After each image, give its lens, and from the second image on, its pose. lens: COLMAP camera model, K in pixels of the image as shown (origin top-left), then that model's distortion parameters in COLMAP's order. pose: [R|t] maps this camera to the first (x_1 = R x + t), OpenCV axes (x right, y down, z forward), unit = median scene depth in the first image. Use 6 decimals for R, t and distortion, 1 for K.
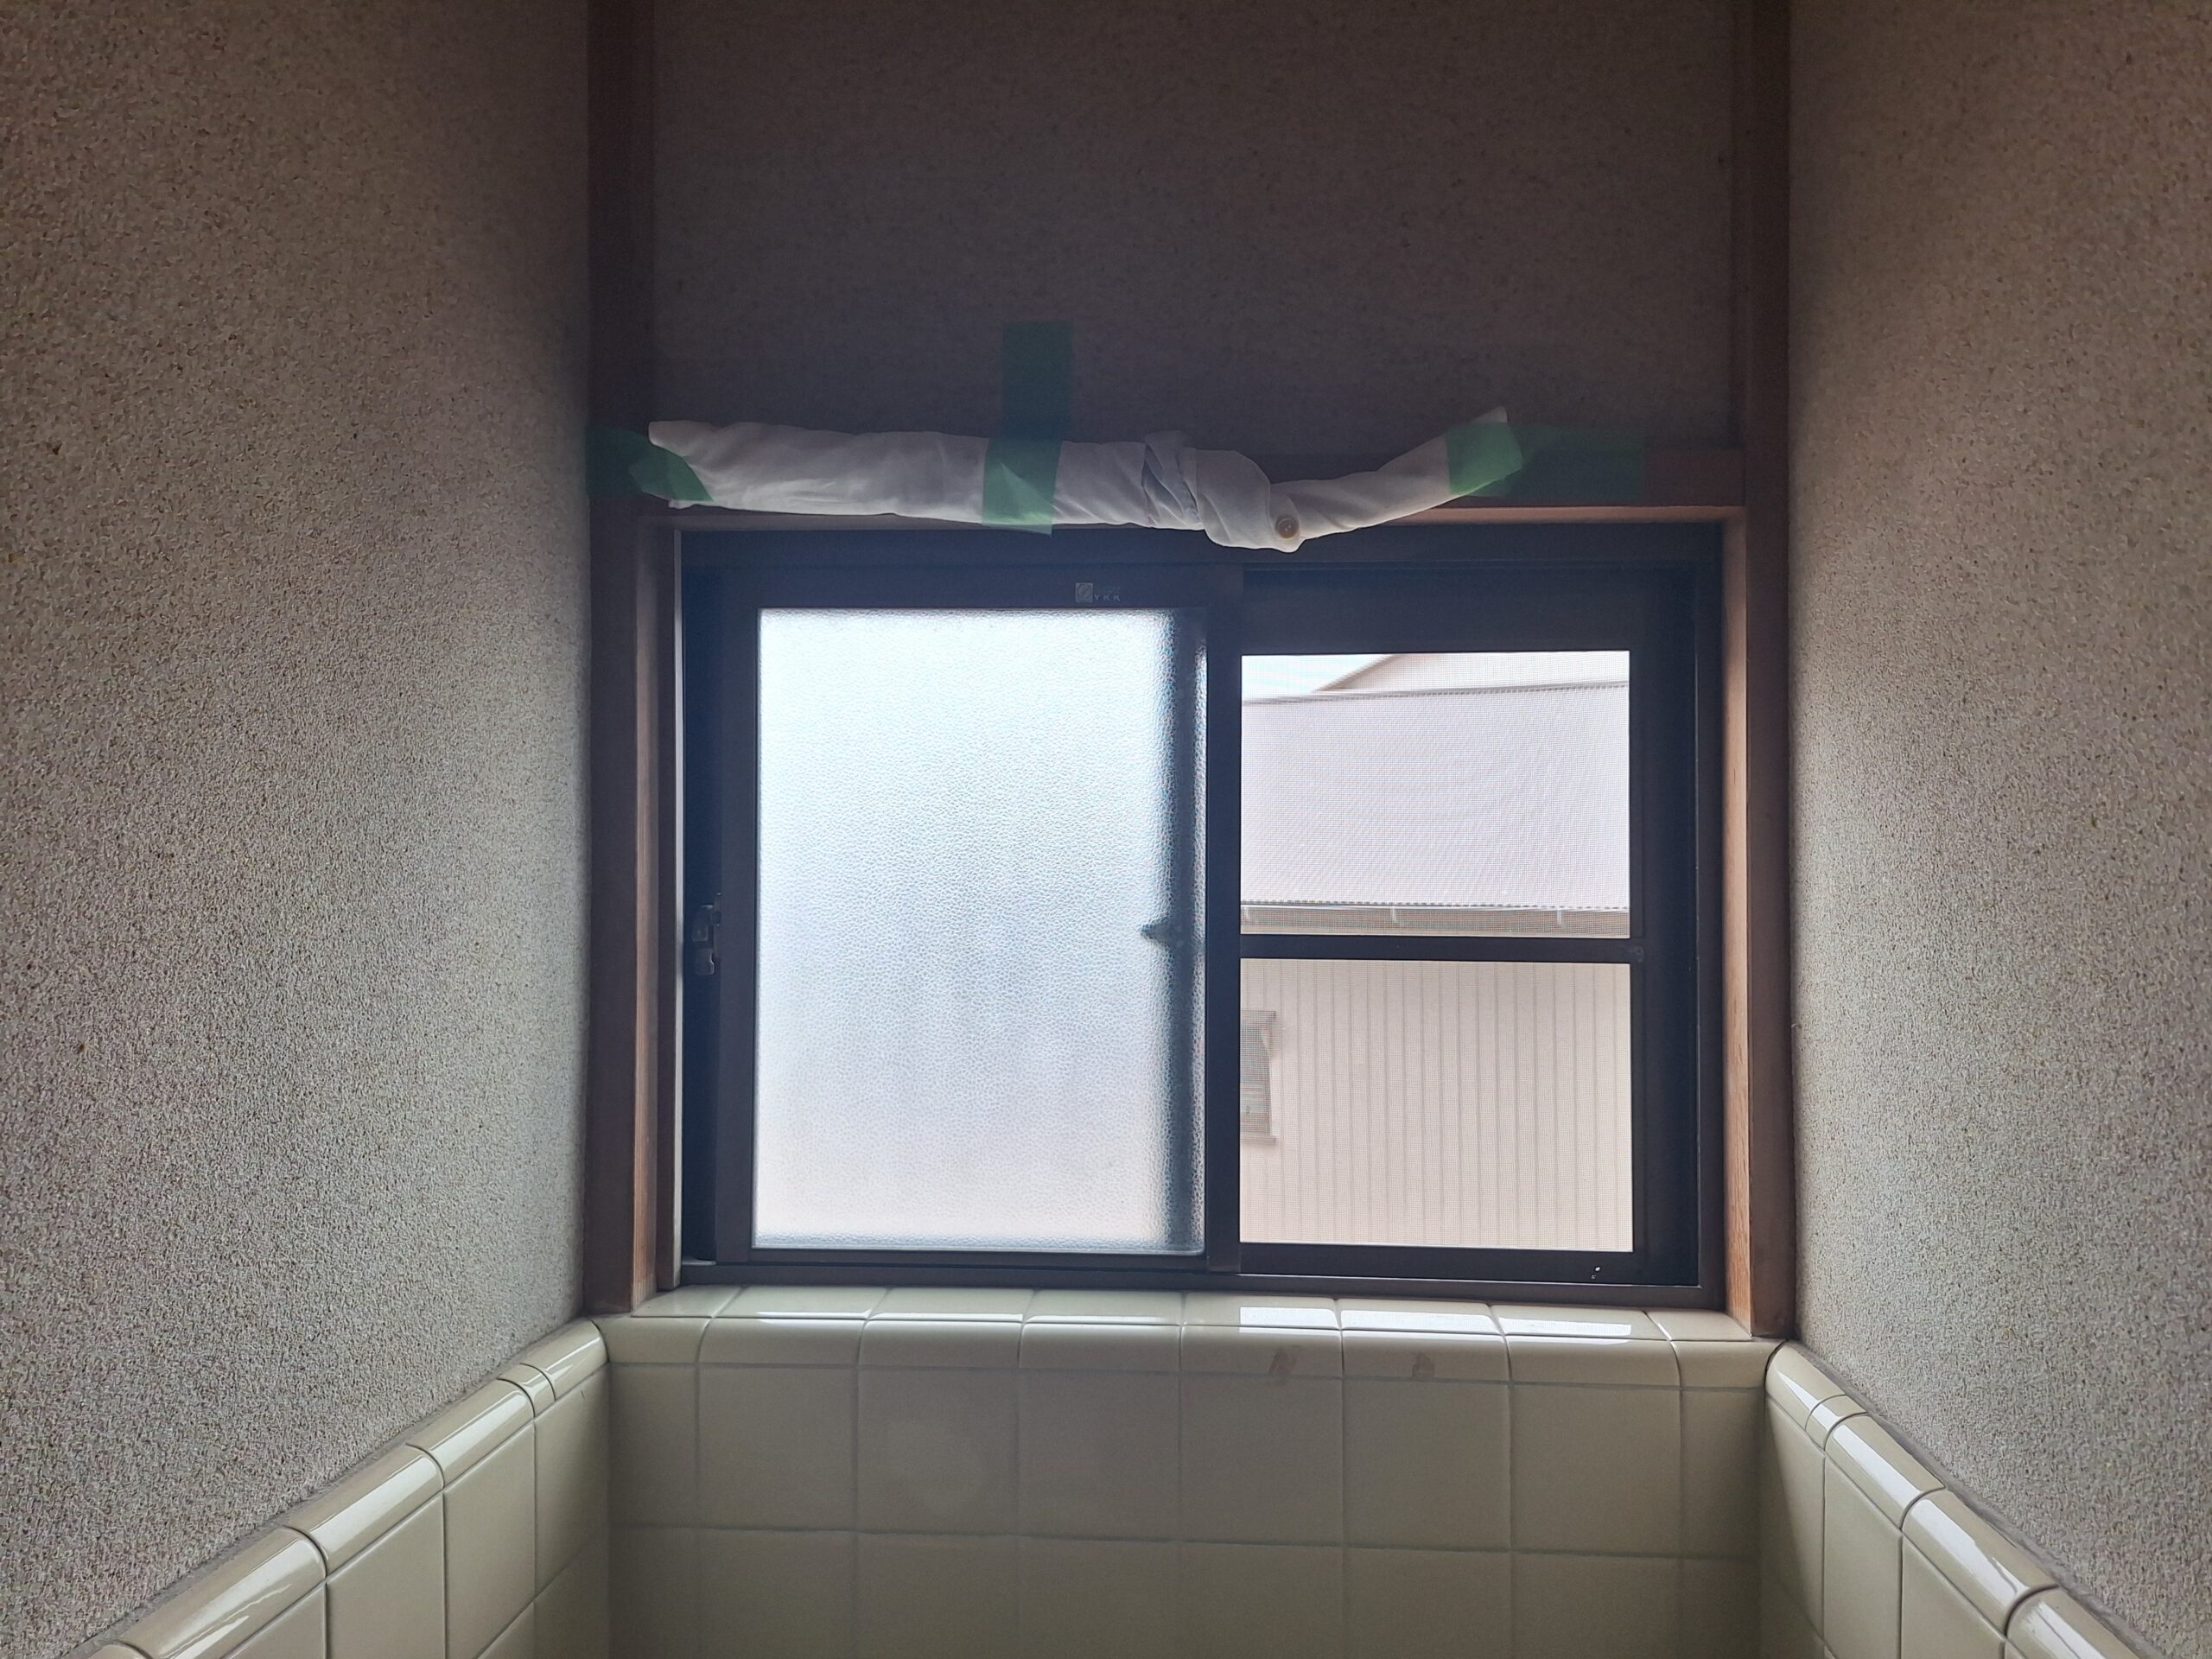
lens RADIAL K [[1525.0, 0, 1118.8], [0, 1525.0, 837.6], [0, 0, 1]] dist [0.023113, -0.010024]
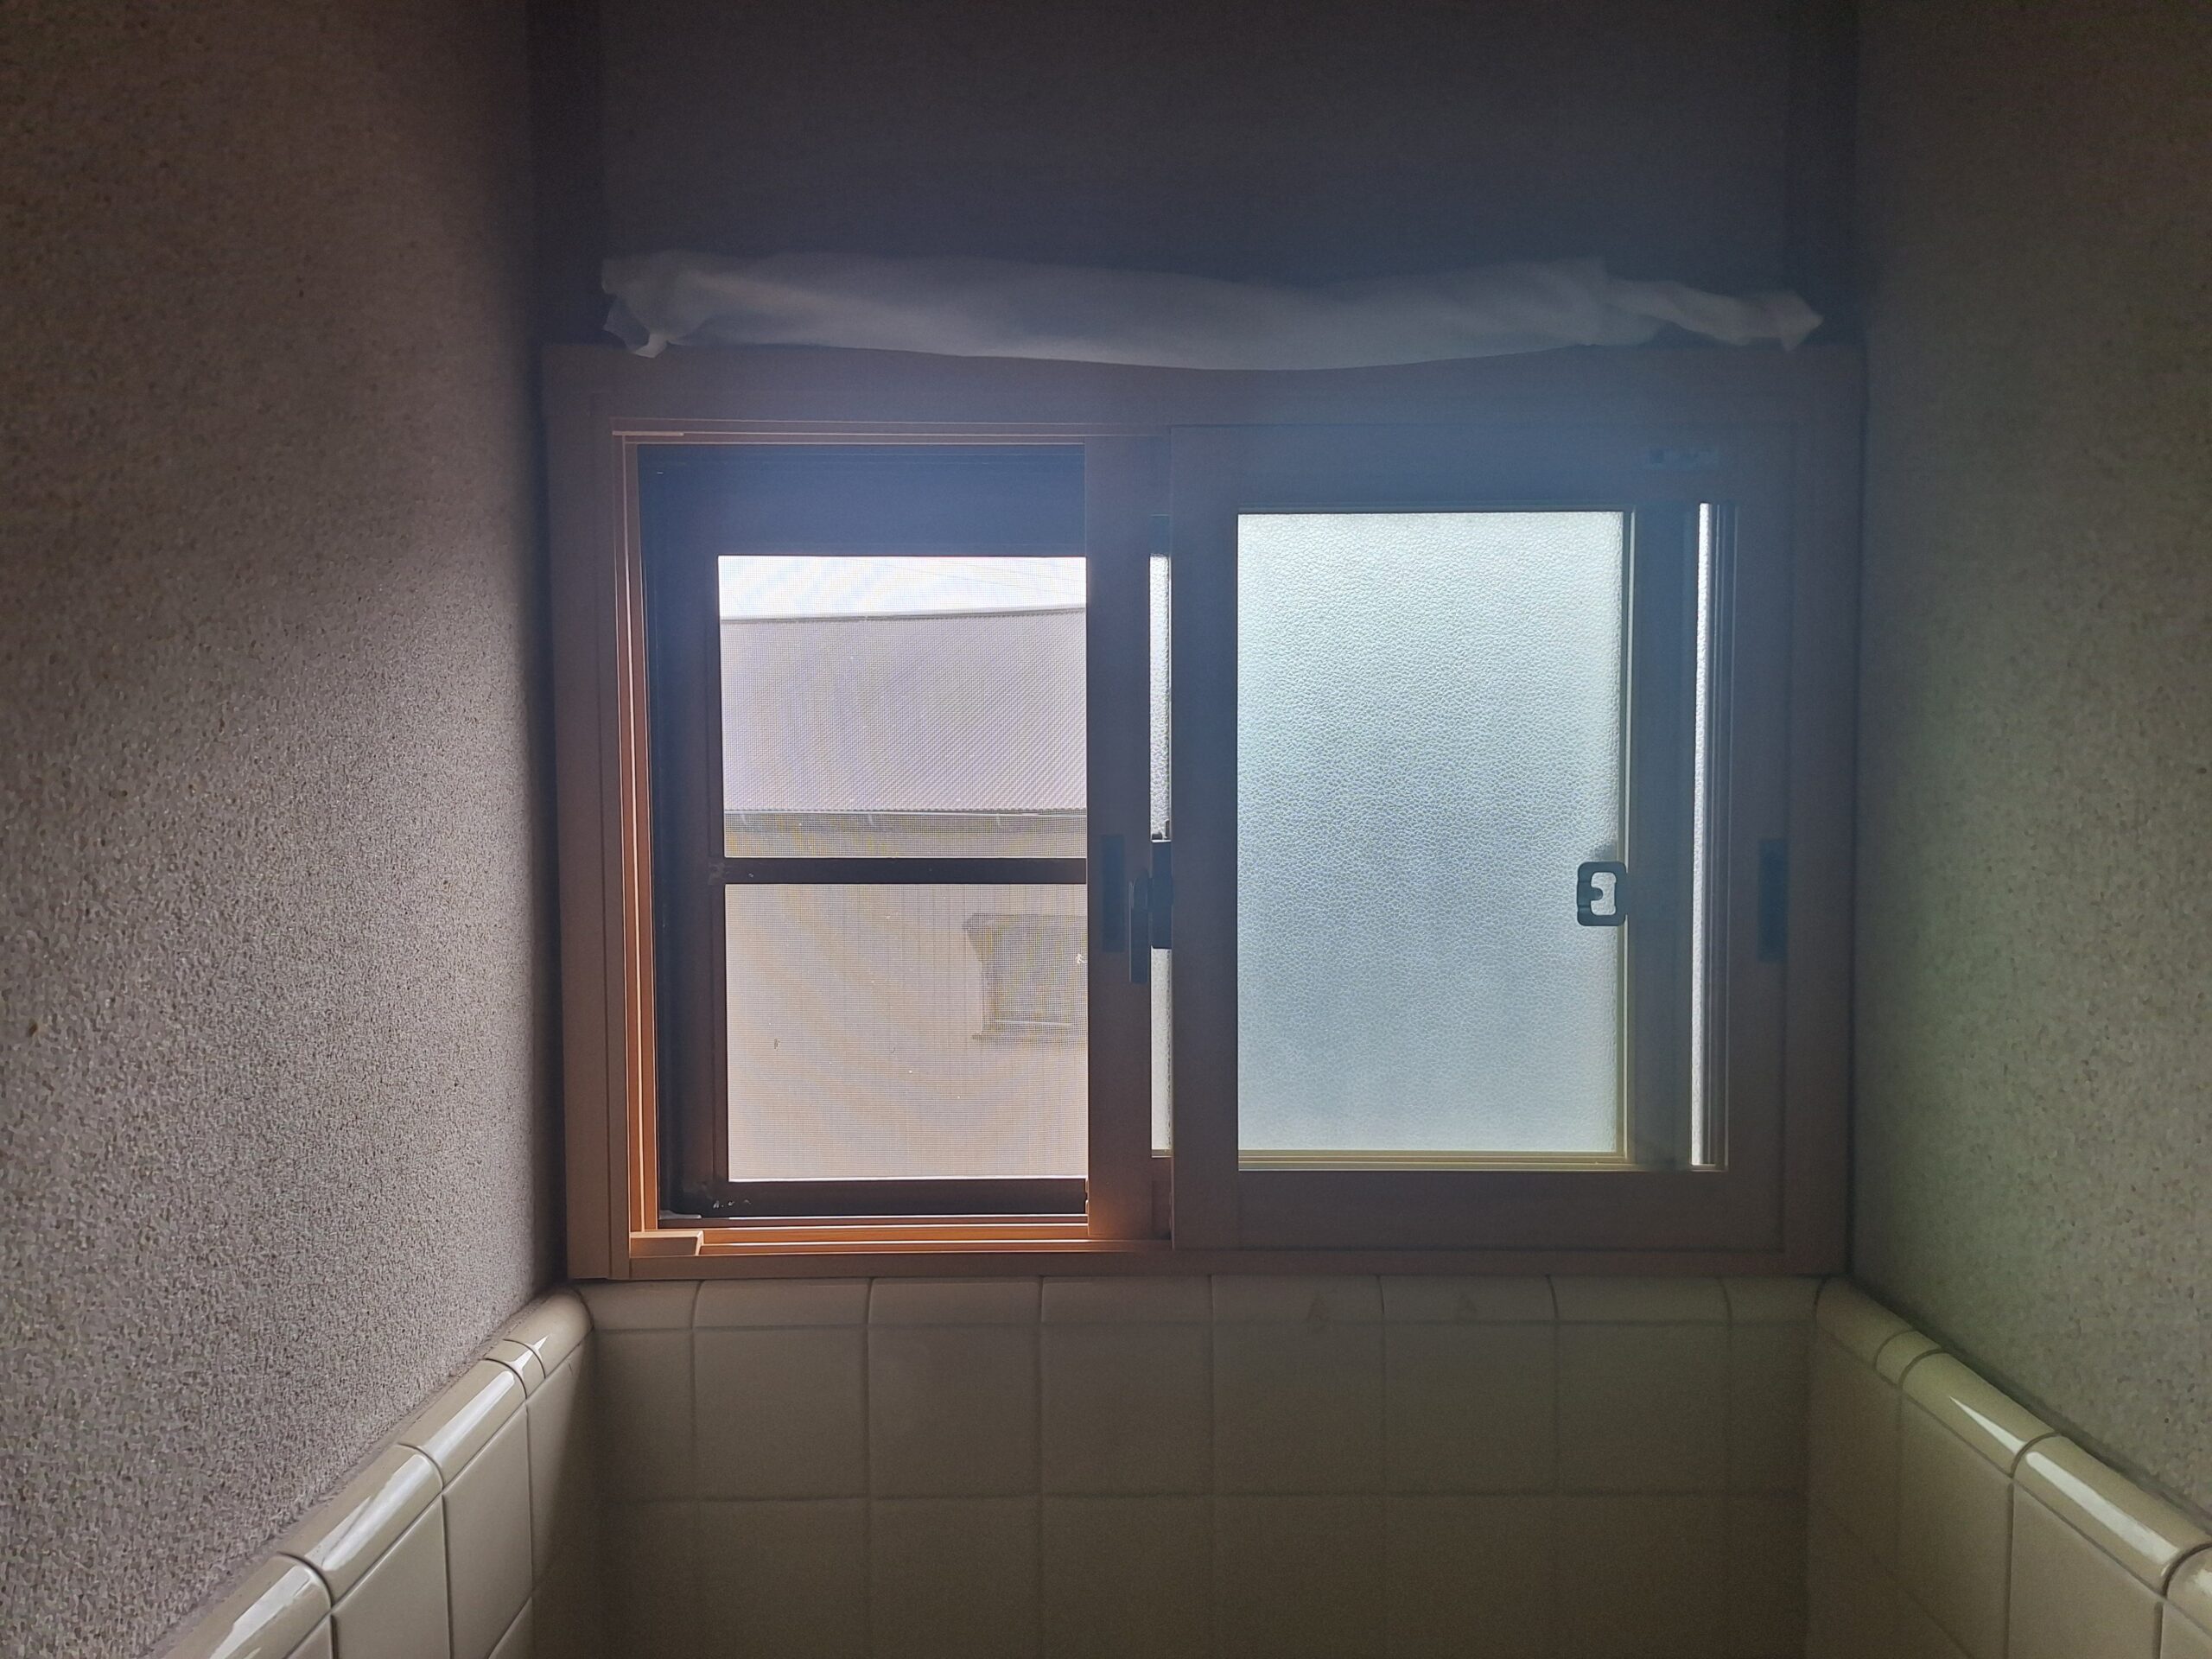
lens RADIAL K [[1525.0, 0, 1097.4], [0, 1525.0, 831.4], [0, 0, 1]] dist [0.023113, -0.010024]
pose [[0.997635, -0.010093, 0.067995, -0.130195], [0.006116, 0.998272, 0.058438, -0.012268], [-0.068467, -0.057884, 0.995973, 0.115042]]
